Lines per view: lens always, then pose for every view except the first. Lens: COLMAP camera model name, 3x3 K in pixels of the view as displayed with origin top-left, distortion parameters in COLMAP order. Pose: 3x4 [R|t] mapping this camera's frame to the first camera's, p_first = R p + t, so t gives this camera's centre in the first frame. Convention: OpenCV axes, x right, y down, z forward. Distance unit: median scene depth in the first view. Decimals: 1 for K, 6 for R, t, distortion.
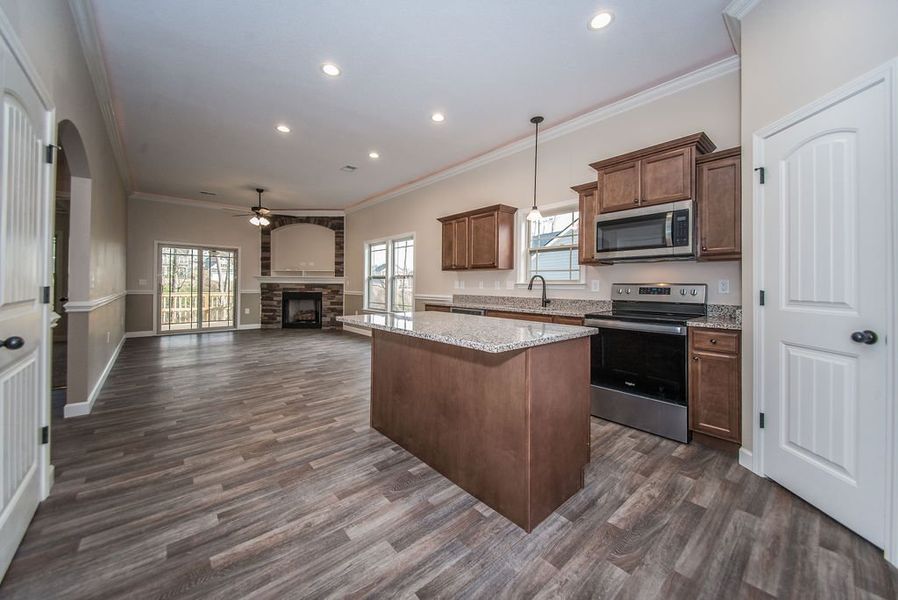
lens RADIAL K [[329.9, 0, 451.2], [0, 329.9, 283.2], [0, 0, 1]] dist [0.015337, -0.000364]
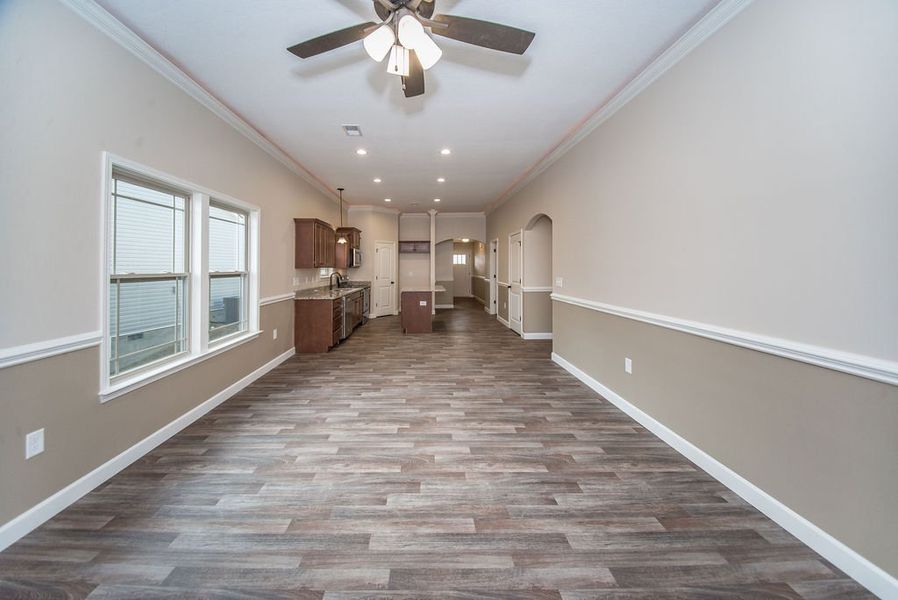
lens RADIAL K [[320.8, 0, 425.1], [0, 320.8, 263.2], [0, 0, 1]] dist [0.019837, -0.011163]
pose [[-0.747444, 0.002506, 0.664320, -0.730529], [-0.005165, 0.999941, -0.009583, -0.033689], [-0.664304, -0.010594, -0.747387, 1.143391]]
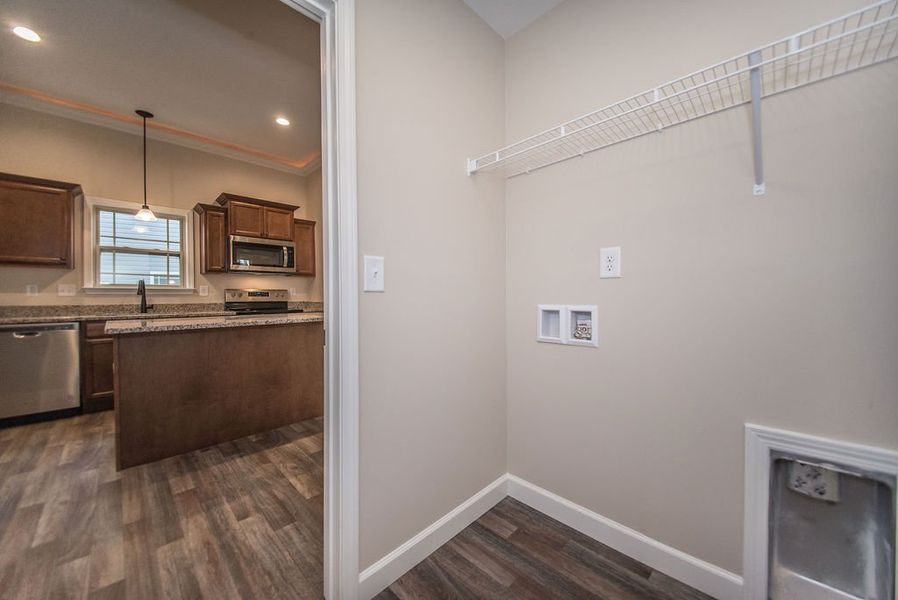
lens RADIAL K [[327.8, 0, 449.9], [0, 327.8, 292.3], [0, 0, 1]] dist [0.020192, -0.011874]
pose [[-0.068428, 0.004504, 0.997646, -0.416268], [0.000289, 0.999990, -0.004495, 0.009894], [-0.997656, -0.000019, -0.068429, 0.113689]]
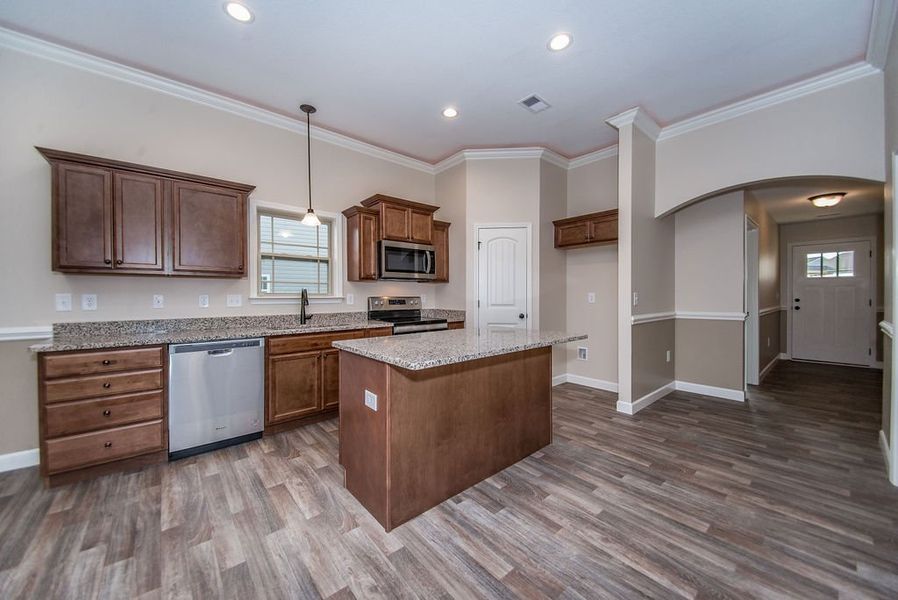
lens RADIAL K [[327.8, 0, 449.9], [0, 327.8, 292.3], [0, 0, 1]] dist [0.020192, -0.011874]
pose [[0.019596, -0.000445, 0.999808, -0.342505], [-0.002644, 0.999996, 0.000497, -0.008393], [-0.999804, -0.002653, 0.019595, 0.344197]]
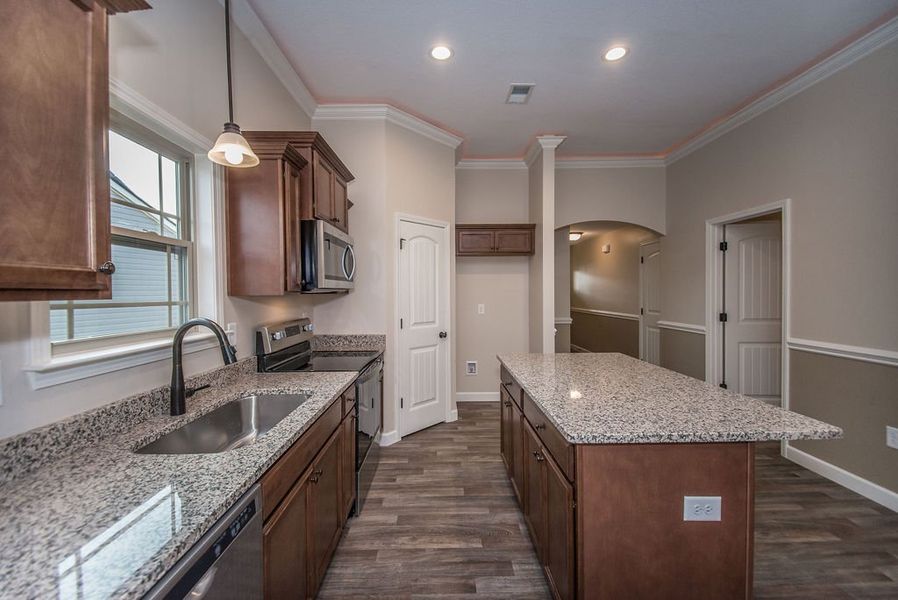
lens RADIAL K [[367.5, 0, 444.4], [0, 367.5, 298.4], [0, 0, 1]] dist [-0.000553, -0.000279]
pose [[-0.751903, -0.014842, 0.659106, -0.099478], [-0.002957, 0.999812, 0.019140, -0.031571], [-0.659267, 0.012442, -0.751806, 0.643260]]
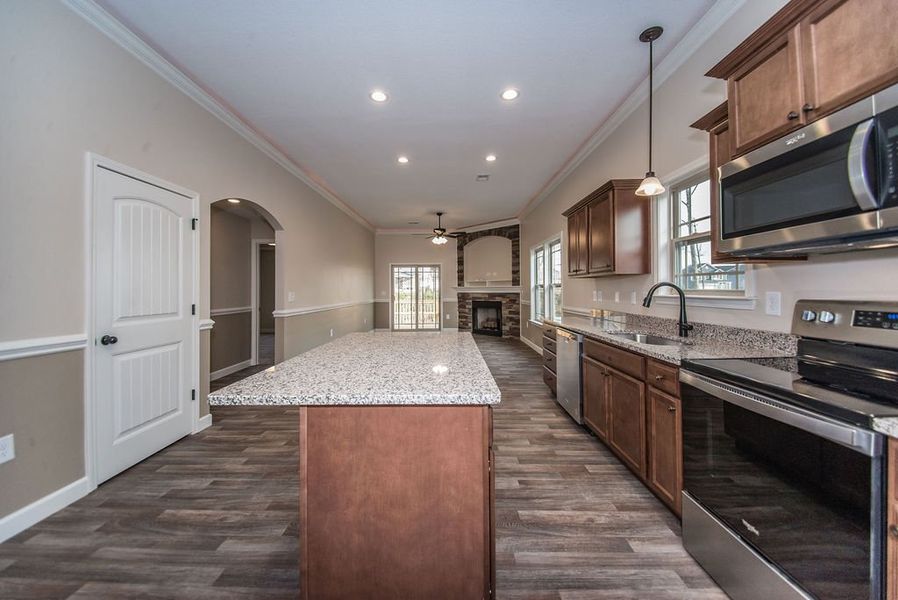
lens RADIAL K [[331.4, 0, 450.0], [0, 331.4, 288.7], [0, 0, 1]] dist [0.032872, -0.024266]
pose [[0.745783, -0.016427, -0.665987, 0.217121], [0.016450, 0.999845, -0.006240, -0.009786], [0.665986, -0.006301, 0.745938, 0.157622]]
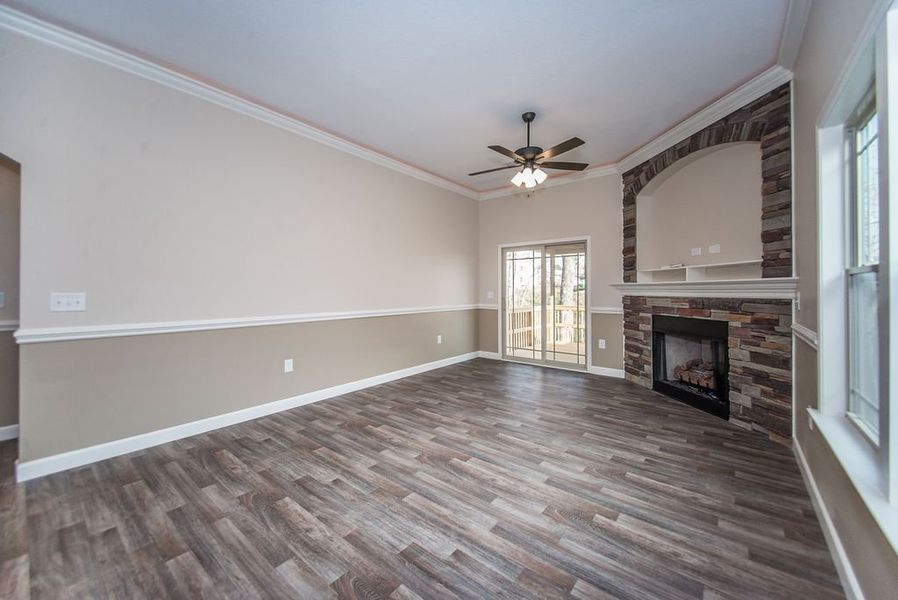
lens RADIAL K [[343.6, 0, 447.7], [0, 343.6, 290.3], [0, 0, 1]] dist [0.041223, -0.022696]
pose [[0.162181, -0.010773, -0.986702, -0.069936], [0.009327, 0.999912, -0.009384, -0.008709], [0.986717, -0.007681, 0.162267, 0.781784]]
